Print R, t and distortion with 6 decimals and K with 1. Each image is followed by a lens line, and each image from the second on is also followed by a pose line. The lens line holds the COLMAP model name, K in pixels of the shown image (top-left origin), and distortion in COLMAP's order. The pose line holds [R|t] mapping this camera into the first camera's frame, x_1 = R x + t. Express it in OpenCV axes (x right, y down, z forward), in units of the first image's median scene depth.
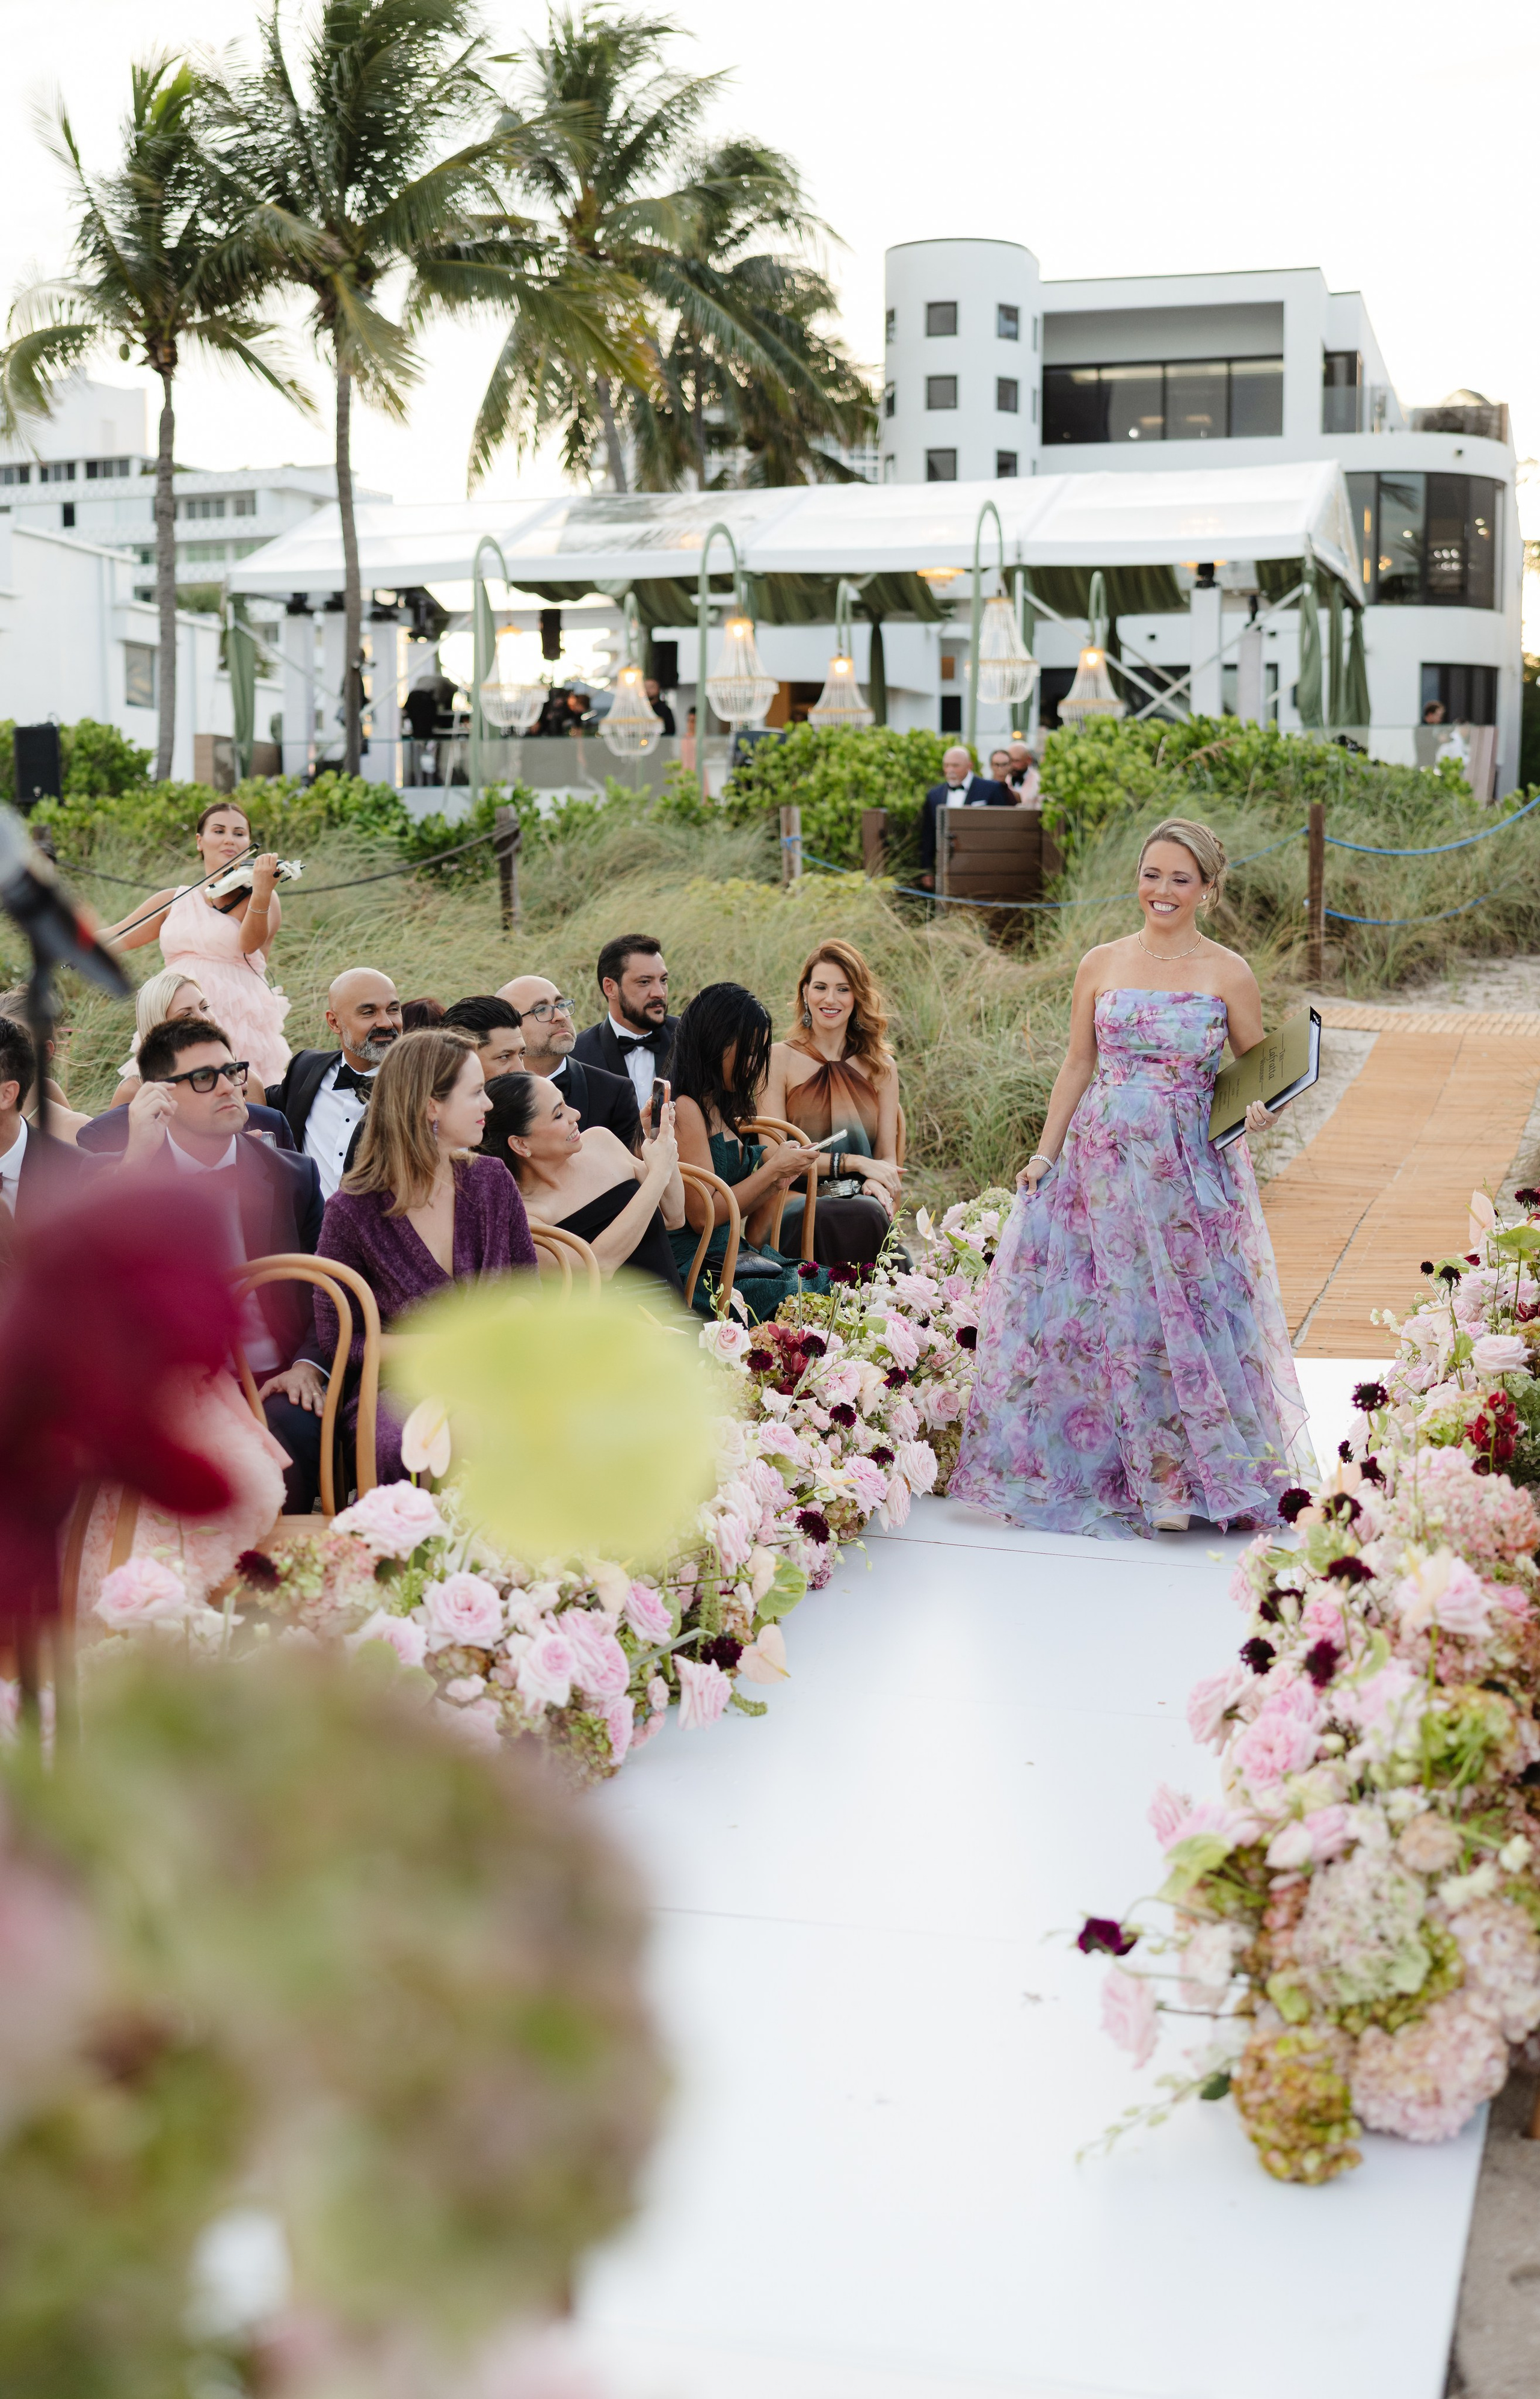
lens RADIAL K [[3134.6, 0, 770.0], [0, 3134.6, 1199.5], [0, 0, 1]] dist [0.000973, 0.020859]
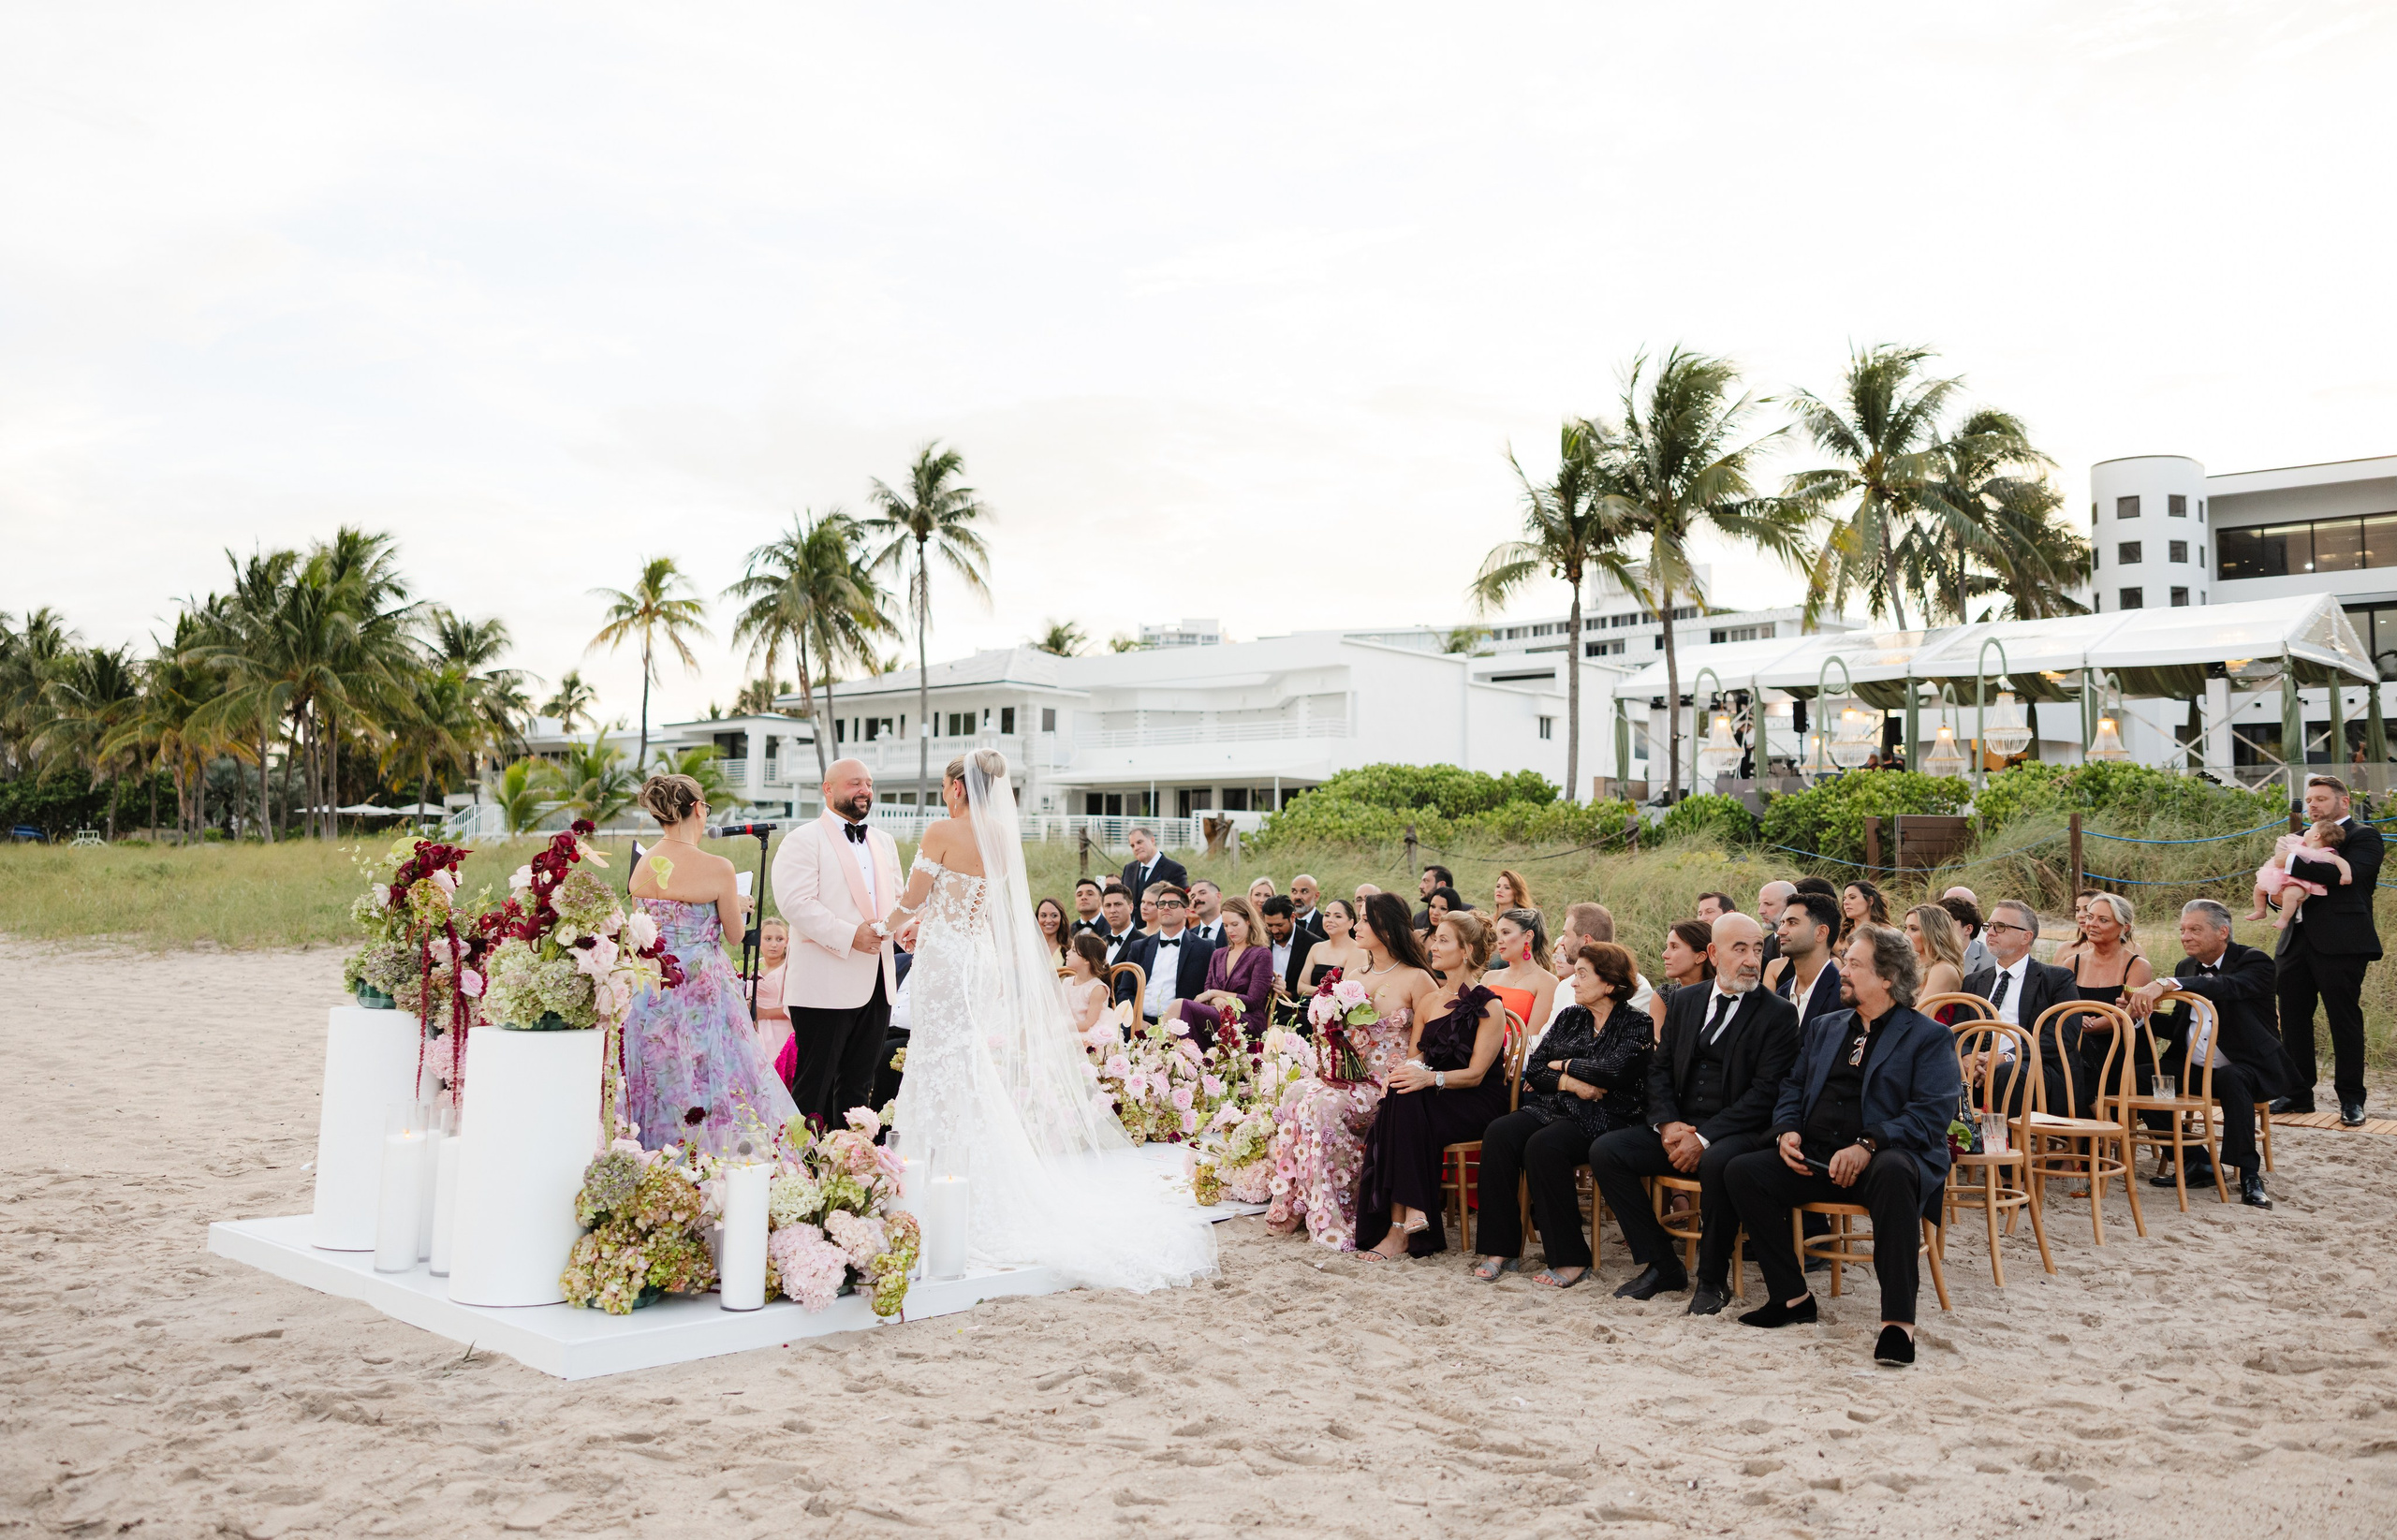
lens RADIAL K [[1992.0, 0, 1198.5], [0, 1992.0, 770.0], [0, 0, 1]] dist [0.048647, 0.000021]
pose [[0.892694, -0.013050, -0.450473, 0.105254], [-0.053723, 0.989371, -0.135123, 0.011756], [0.447449, 0.144824, 0.882505, -0.089808]]
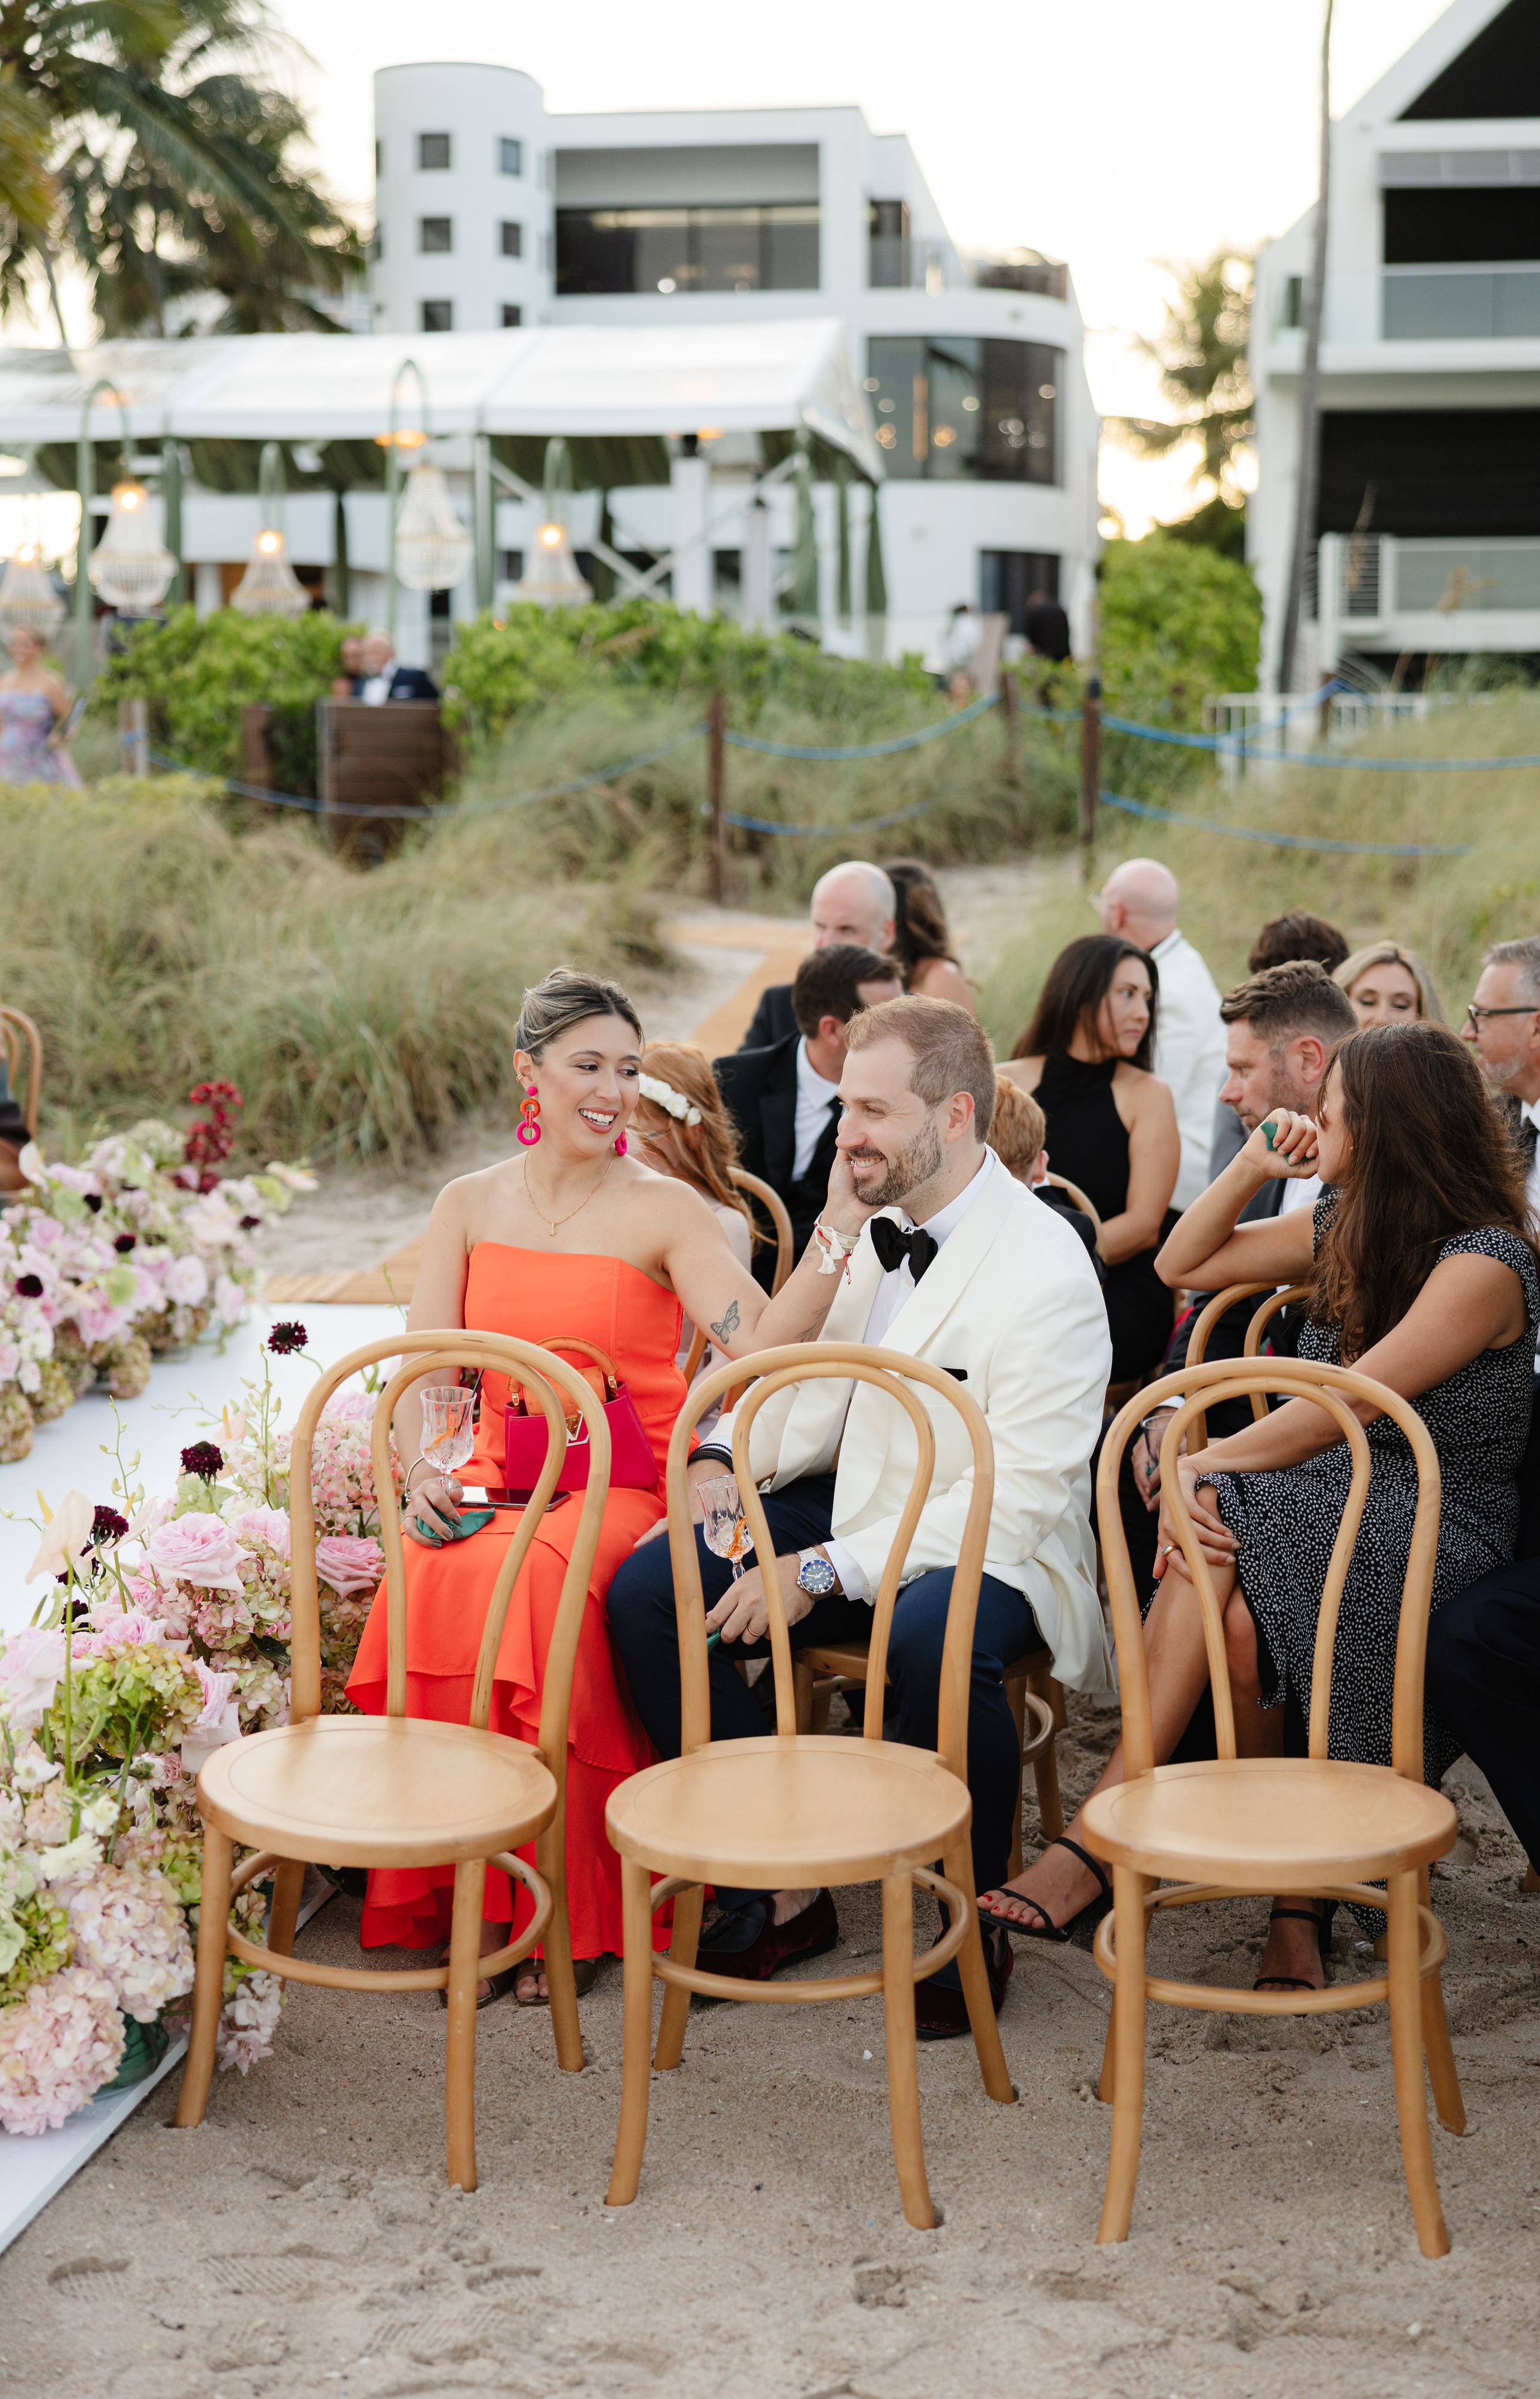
lens RADIAL K [[3529.1, 0, 835.3], [0, 3529.1, 1198.4], [0, 0, 1]] dist [0.011945, -0.103115]
pose [[0.990337, -0.014427, 0.137926, 0.028959], [0.012547, 0.999816, 0.014488, 0.001319], [-0.138110, -0.012618, 0.990337, -0.005142]]
